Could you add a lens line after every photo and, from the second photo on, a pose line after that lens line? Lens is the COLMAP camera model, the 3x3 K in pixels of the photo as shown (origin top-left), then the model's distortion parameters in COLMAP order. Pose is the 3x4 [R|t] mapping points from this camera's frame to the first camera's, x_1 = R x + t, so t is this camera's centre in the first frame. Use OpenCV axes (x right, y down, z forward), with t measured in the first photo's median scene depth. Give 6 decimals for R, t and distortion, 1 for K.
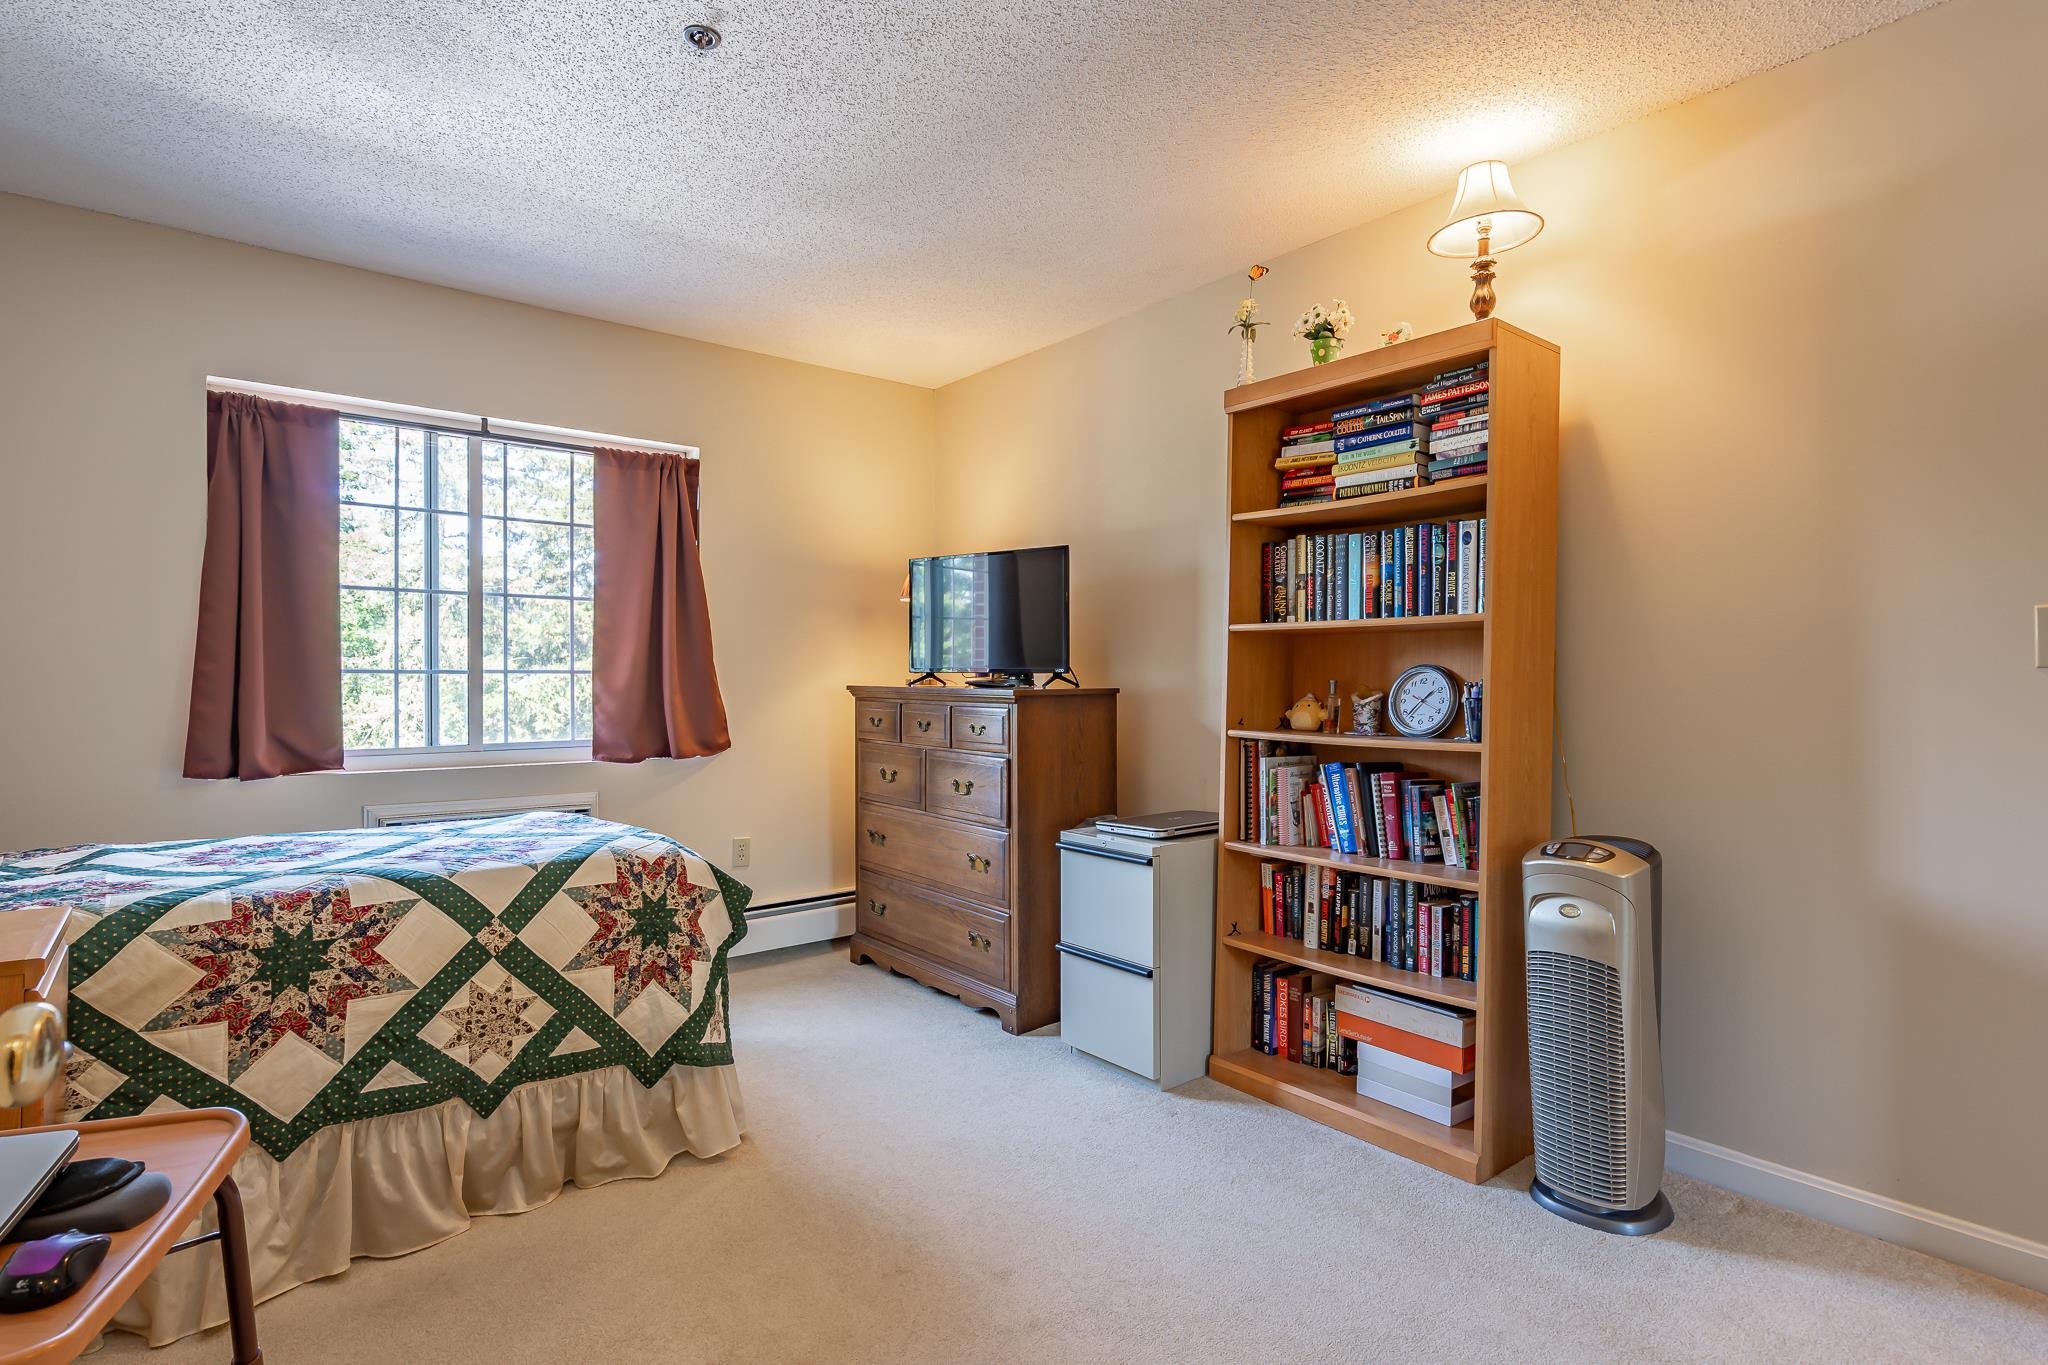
lens RADIAL K [[1050.7, 0, 1015.7], [0, 1050.7, 679.2], [0, 0, 1]] dist [-0.000331, 0.001019]
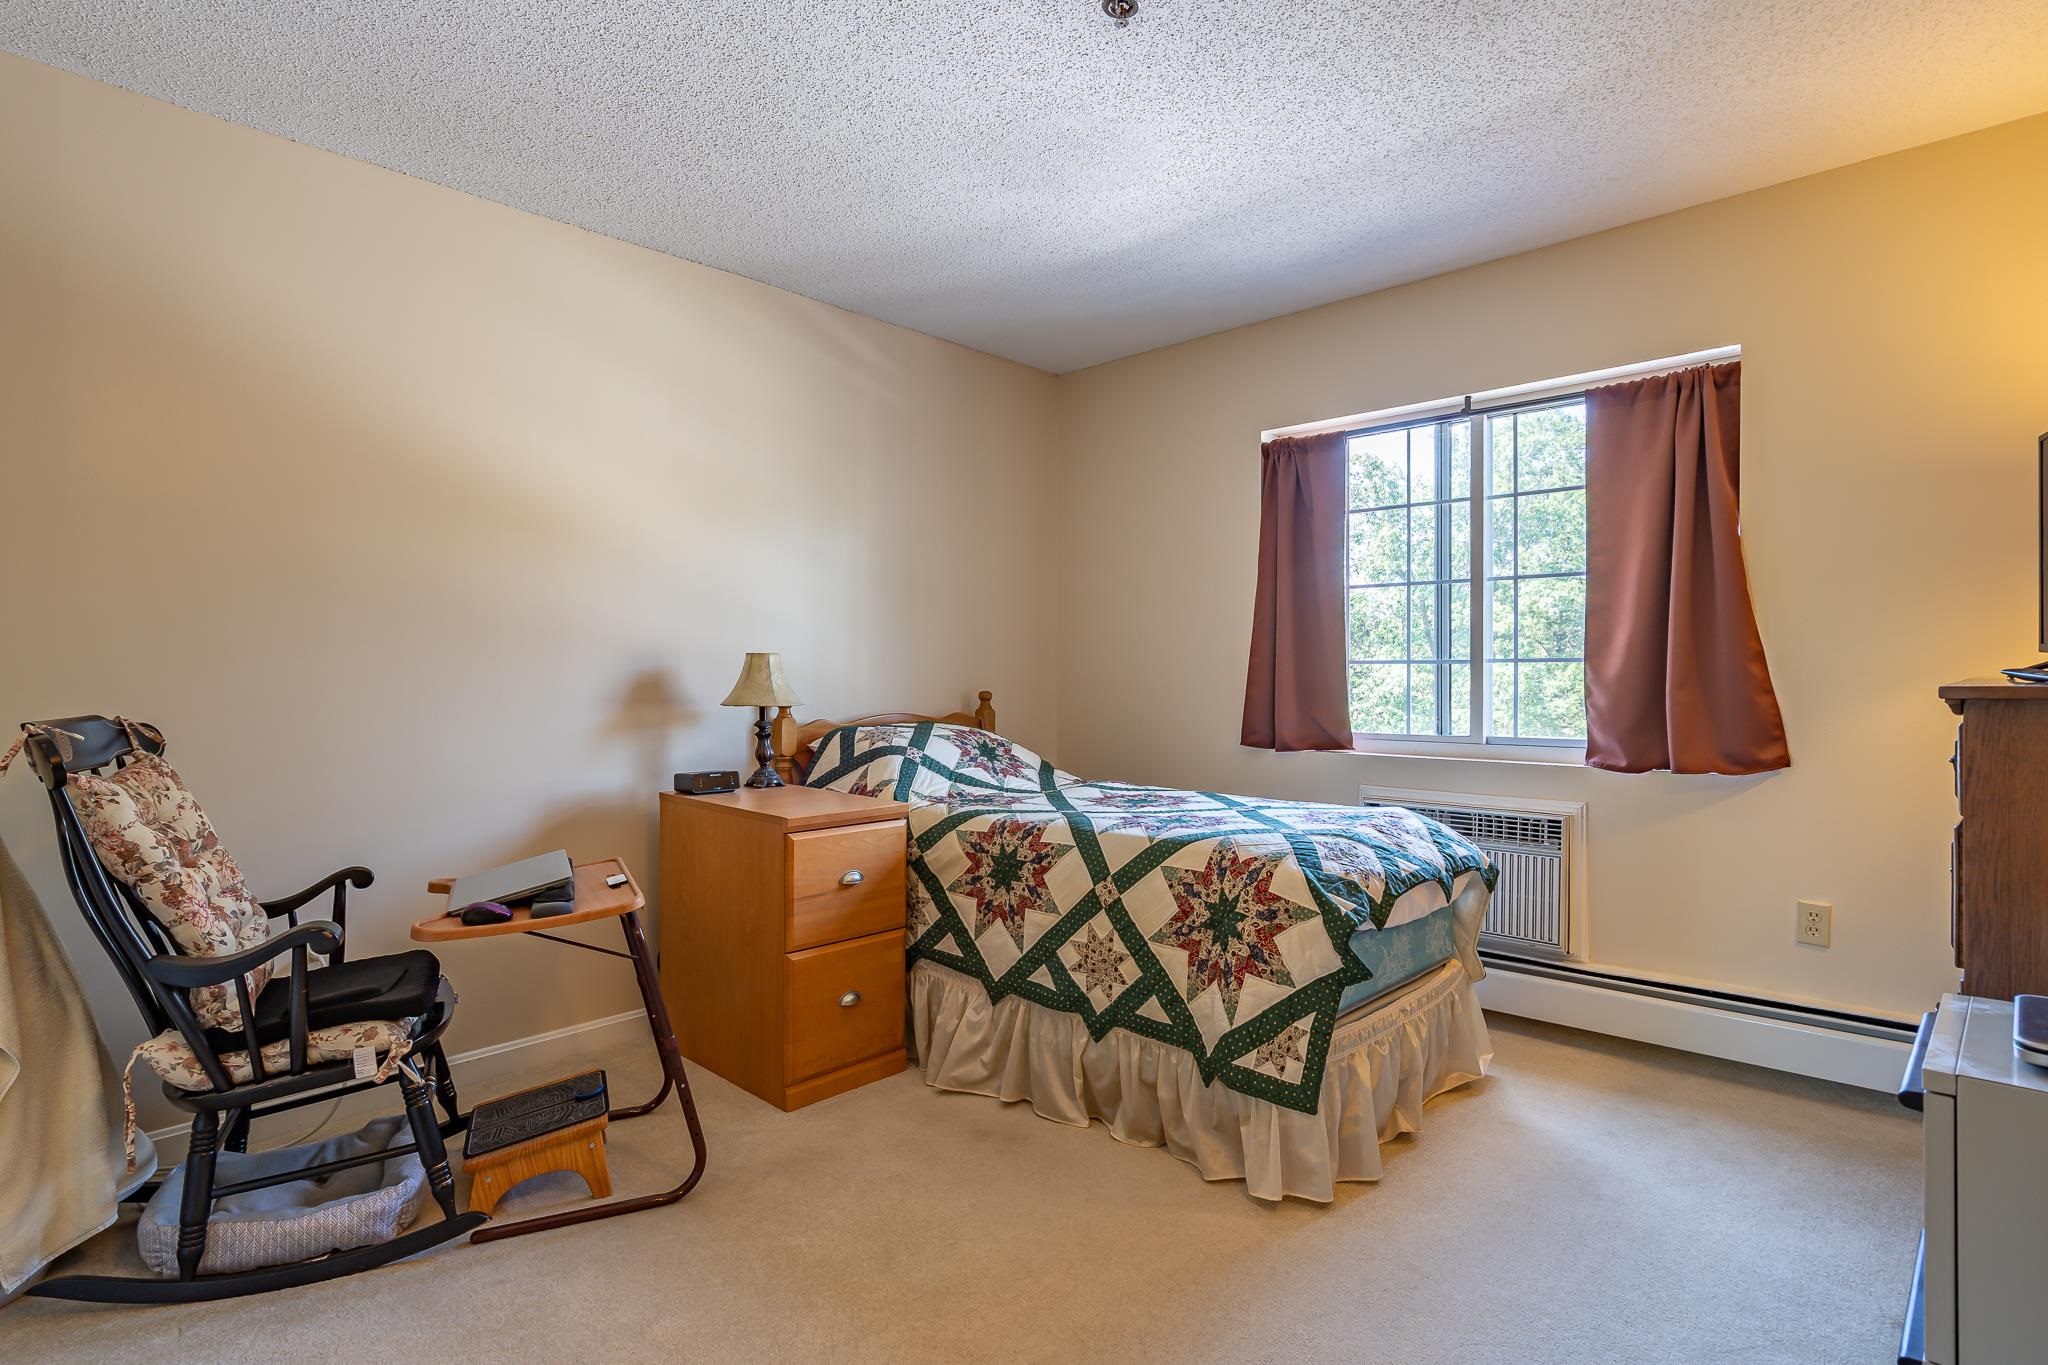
lens RADIAL K [[1050.7, 0, 1015.7], [0, 1050.7, 679.2], [0, 0, 1]] dist [-0.000331, 0.001019]
pose [[0.111765, 0.005234, -0.993721, 0.612911], [0.004797, 0.999972, 0.005807, 0.003209], [0.993723, -0.005416, 0.111737, 0.732524]]
